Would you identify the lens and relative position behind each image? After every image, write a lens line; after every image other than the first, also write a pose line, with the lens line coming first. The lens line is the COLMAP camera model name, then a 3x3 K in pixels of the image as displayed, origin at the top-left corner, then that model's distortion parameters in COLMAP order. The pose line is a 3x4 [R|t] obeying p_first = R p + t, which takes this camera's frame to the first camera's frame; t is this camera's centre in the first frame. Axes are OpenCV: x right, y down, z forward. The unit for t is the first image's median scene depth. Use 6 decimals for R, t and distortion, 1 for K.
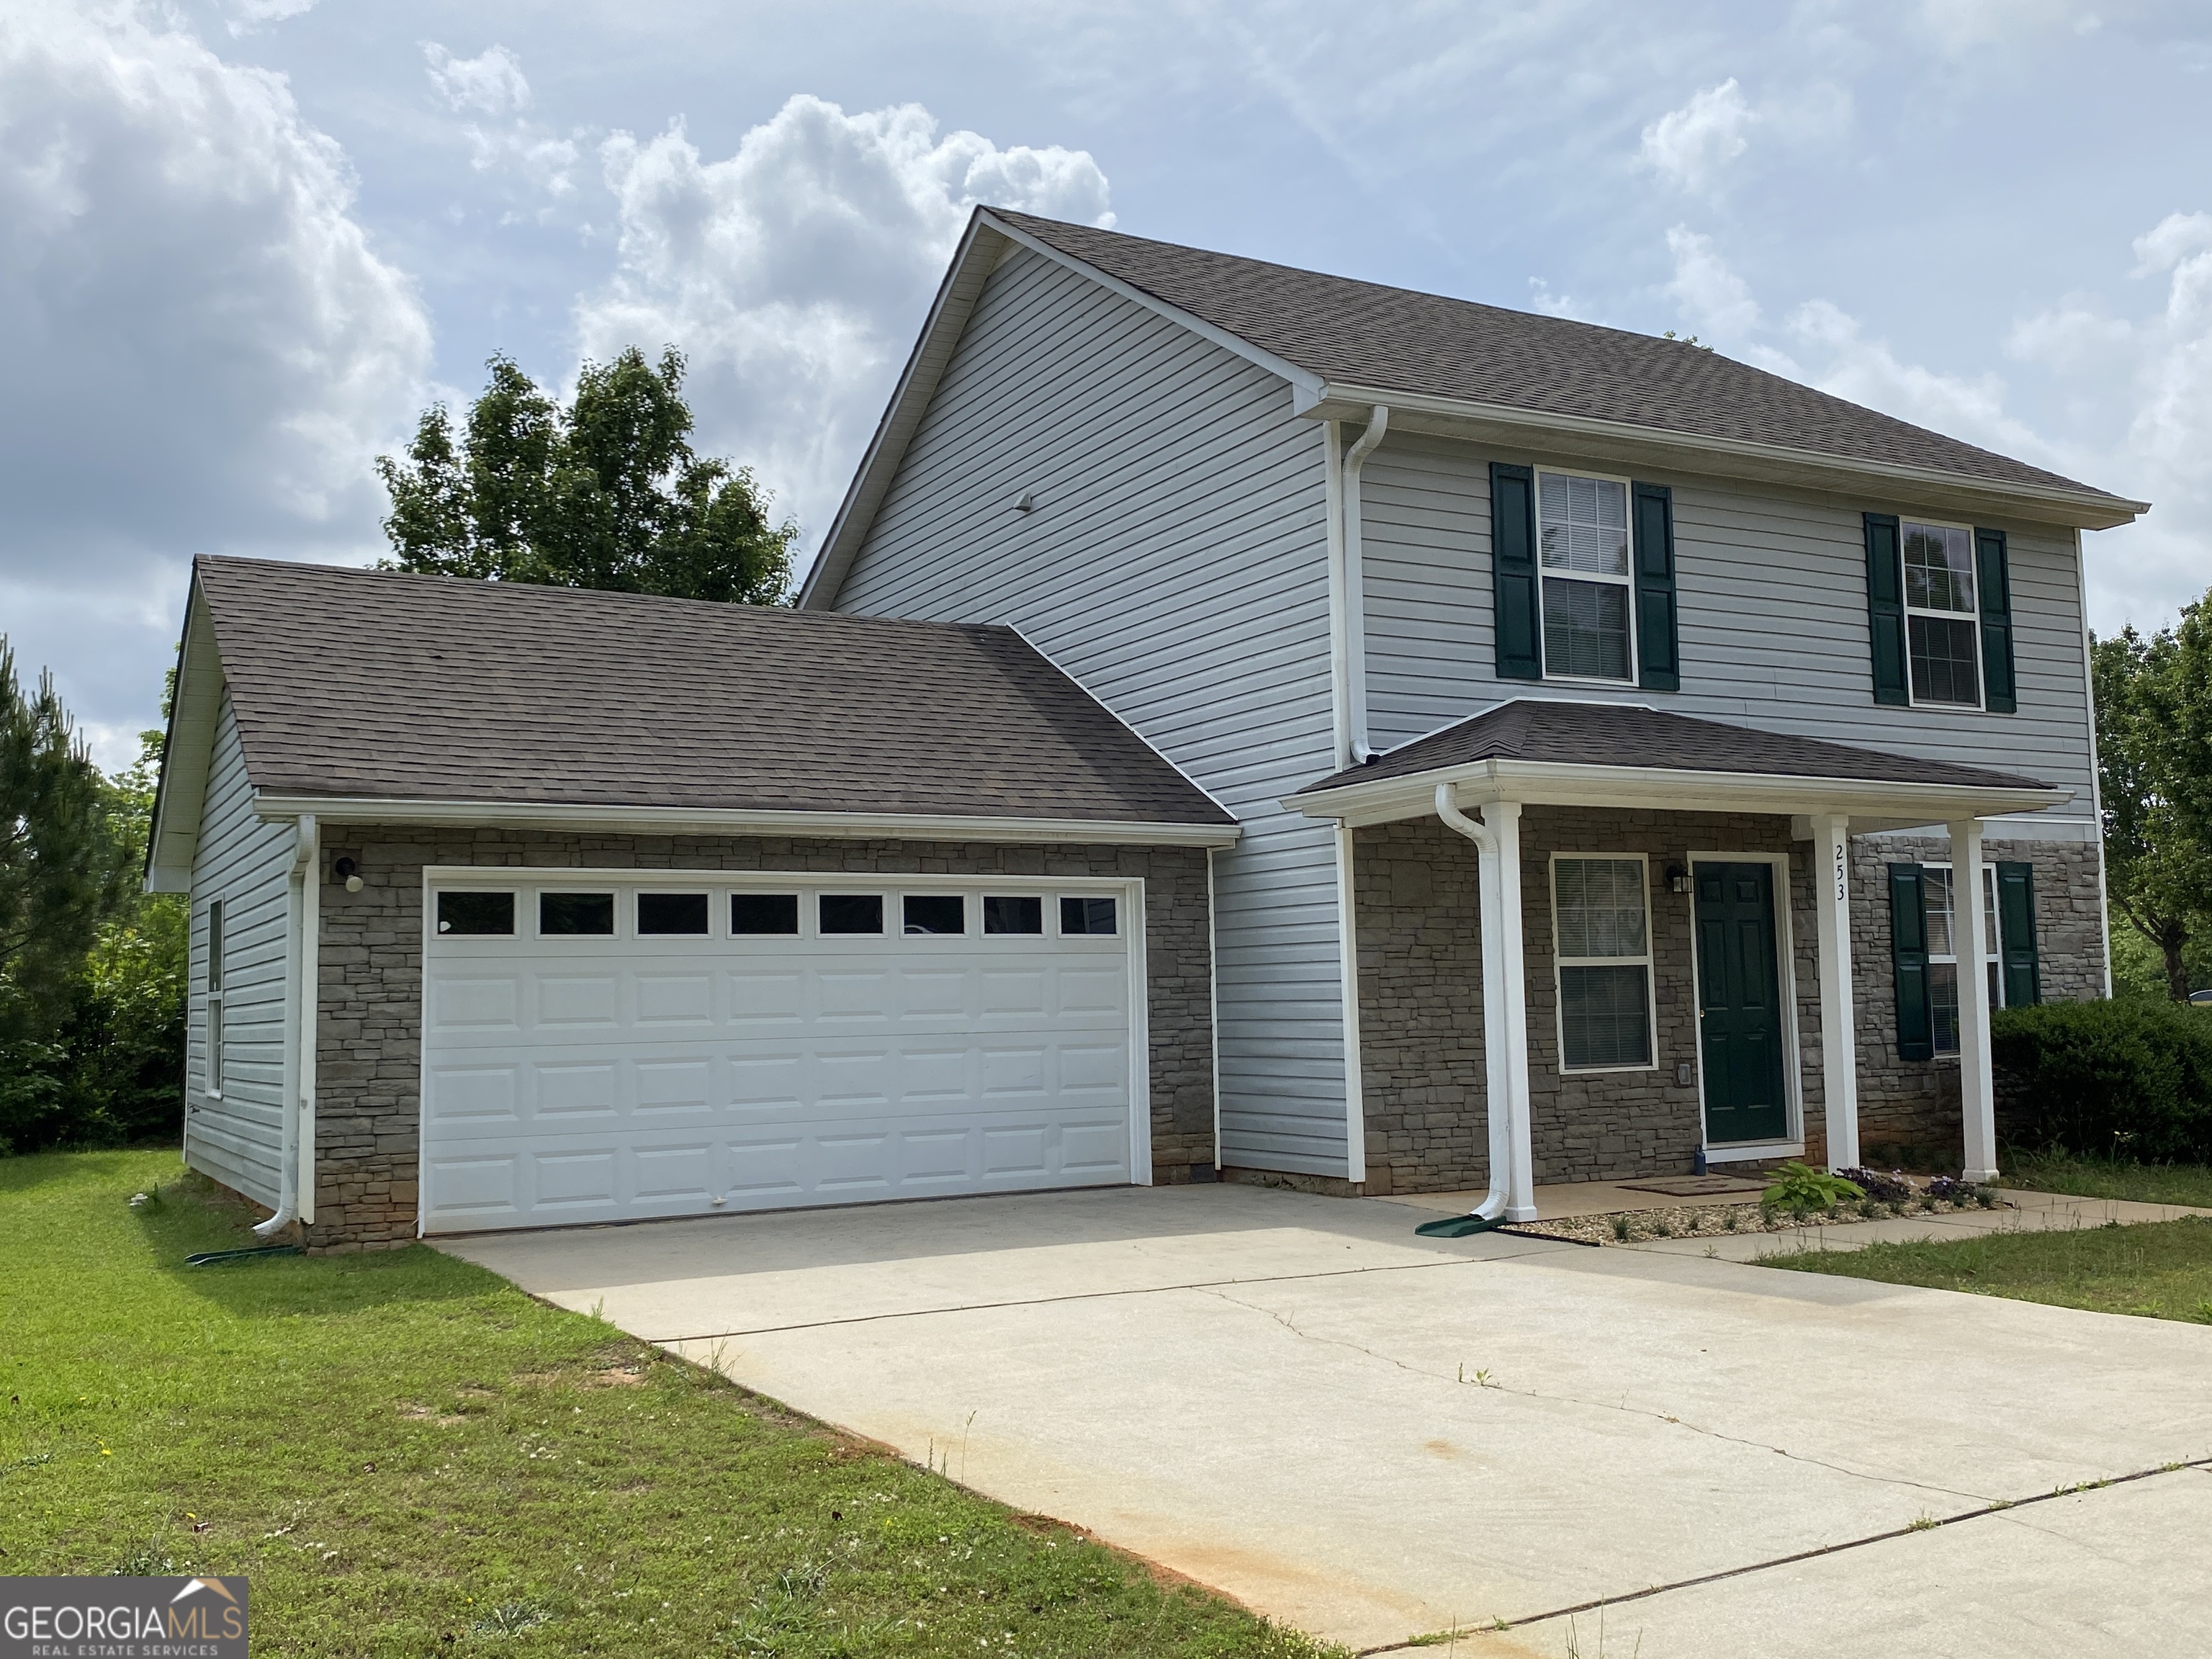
lens RADIAL K [[2033.0, 0, 1077.8], [0, 2033.0, 824.7], [0, 0, 1]] dist [0.191213, -0.574709]
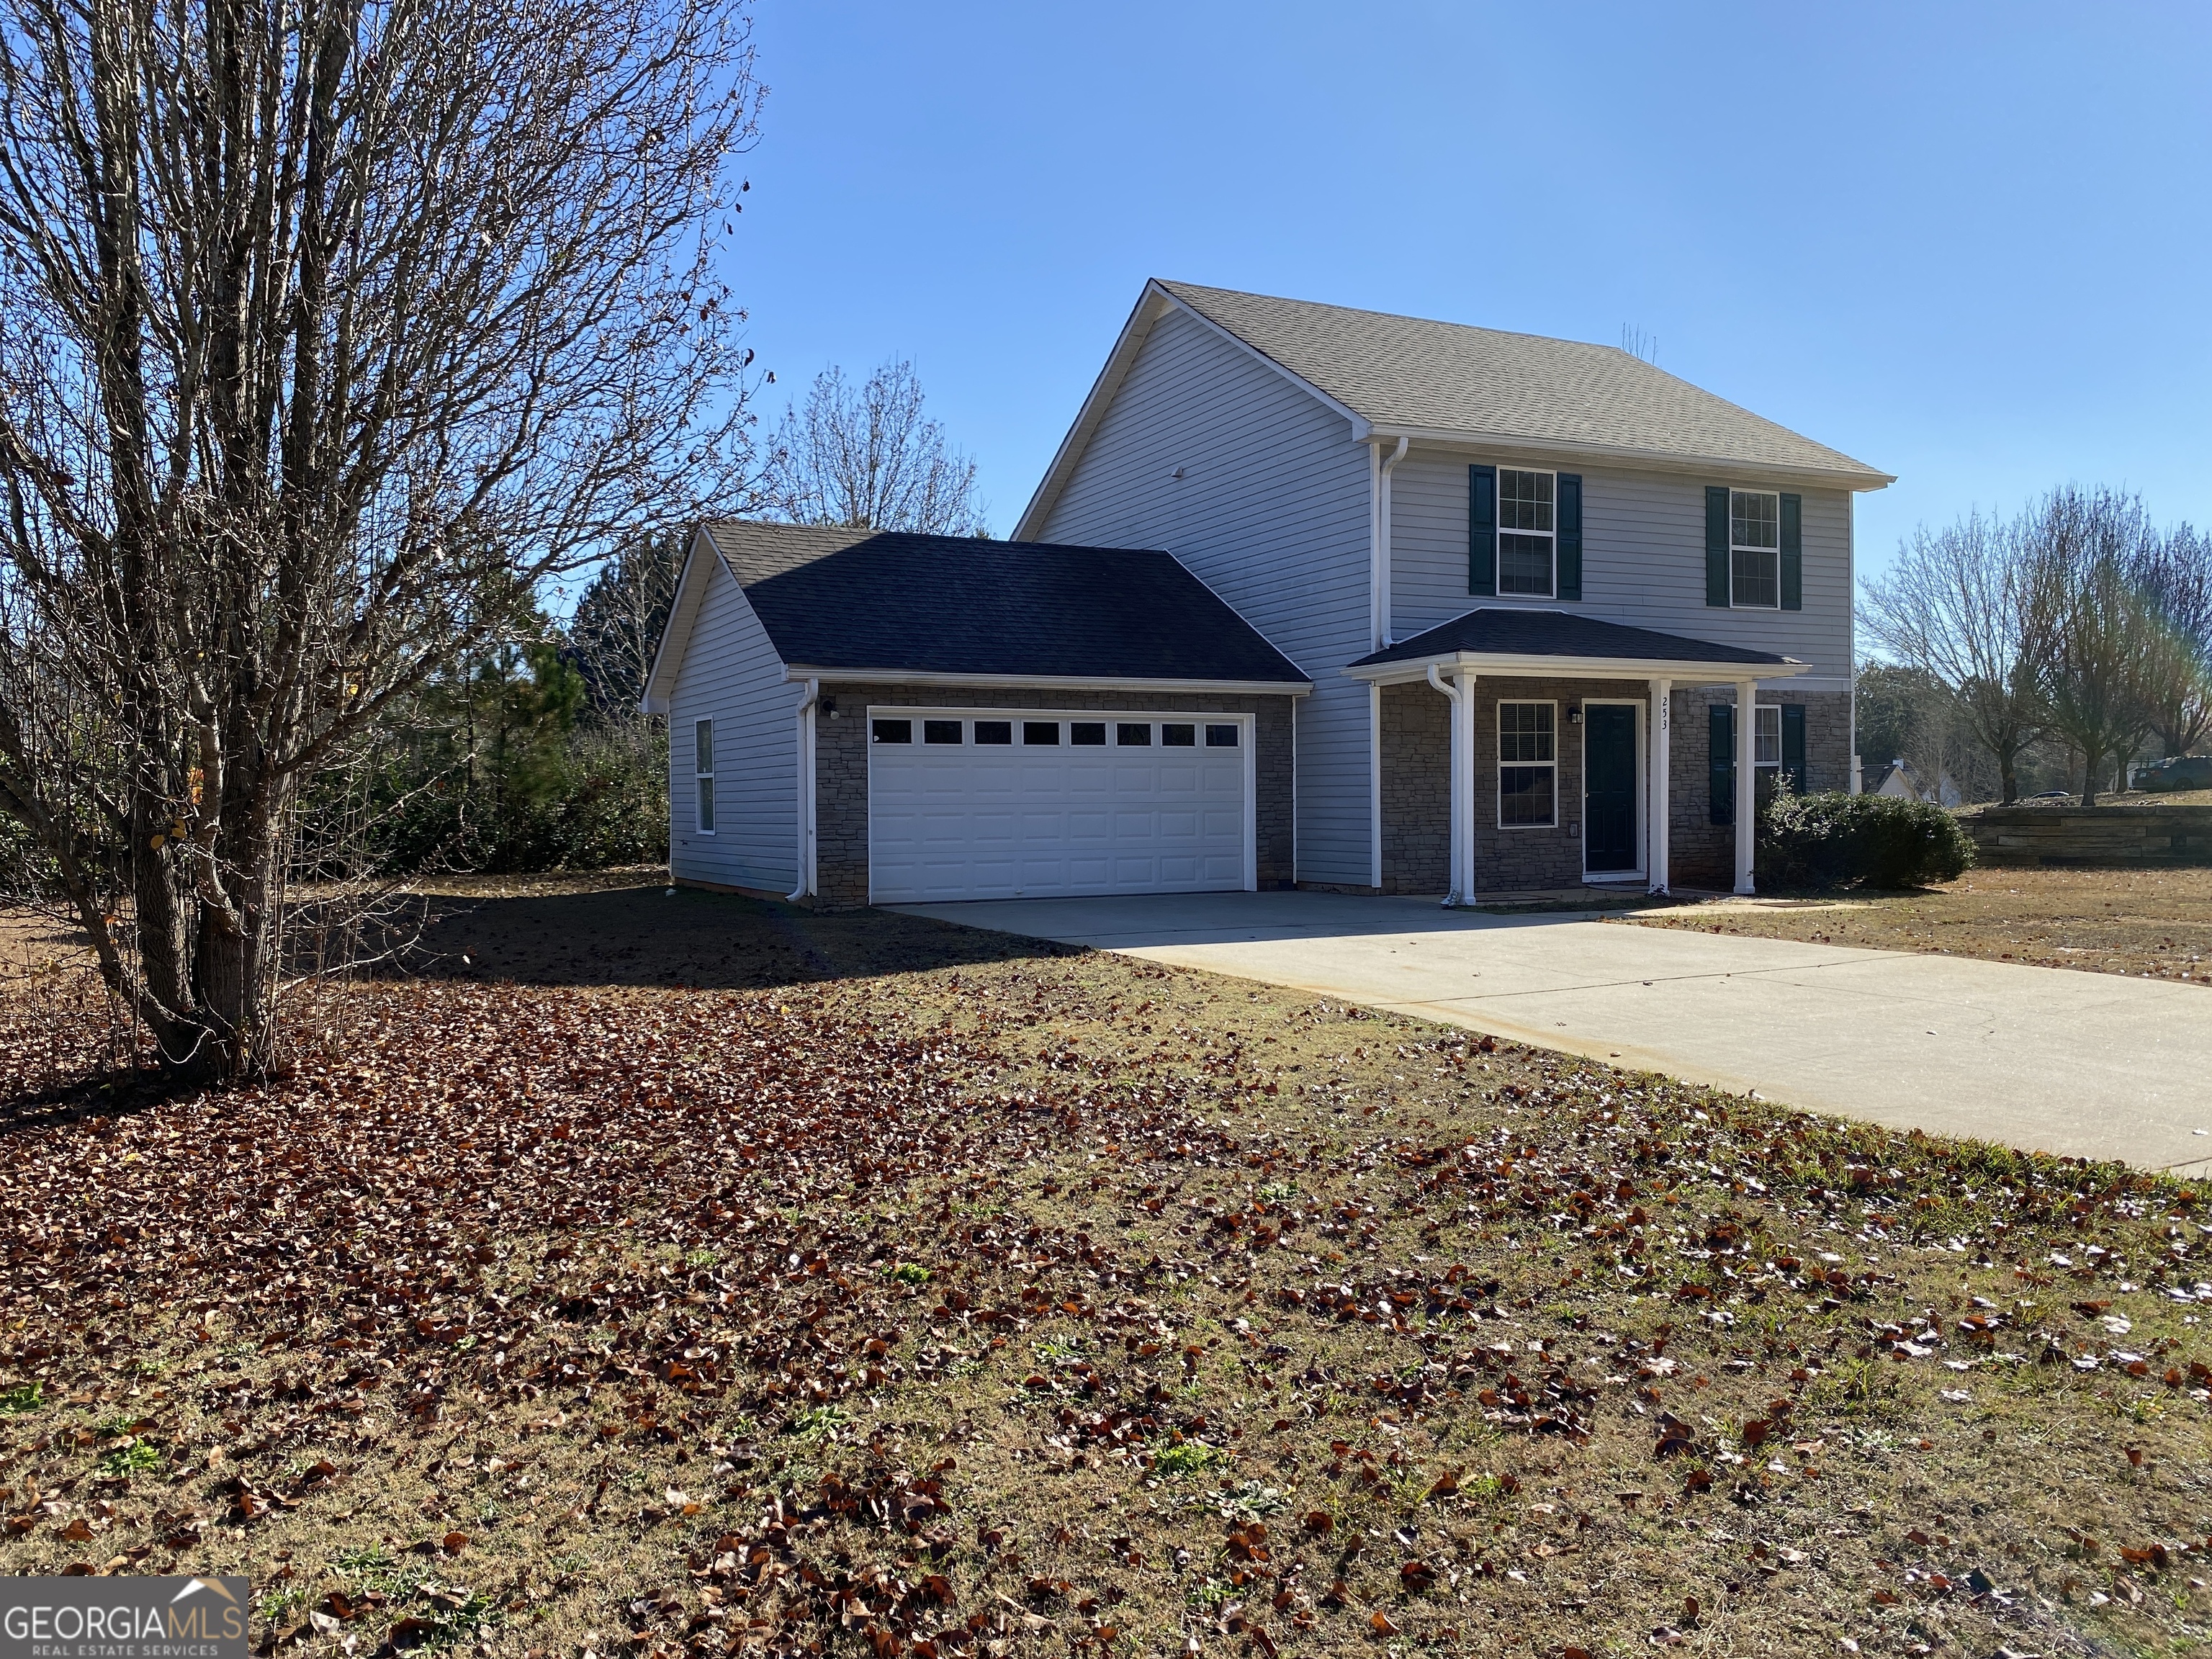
lens RADIAL K [[1653.5, 0, 1070.4], [0, 1653.5, 828.7], [0, 0, 1]] dist [0.195315, -0.520650]
pose [[0.998835, 0.011566, -0.046848, -0.056273], [-0.006536, 0.994331, 0.106128, -0.024836], [0.047810, -0.105698, 0.993248, -0.401380]]
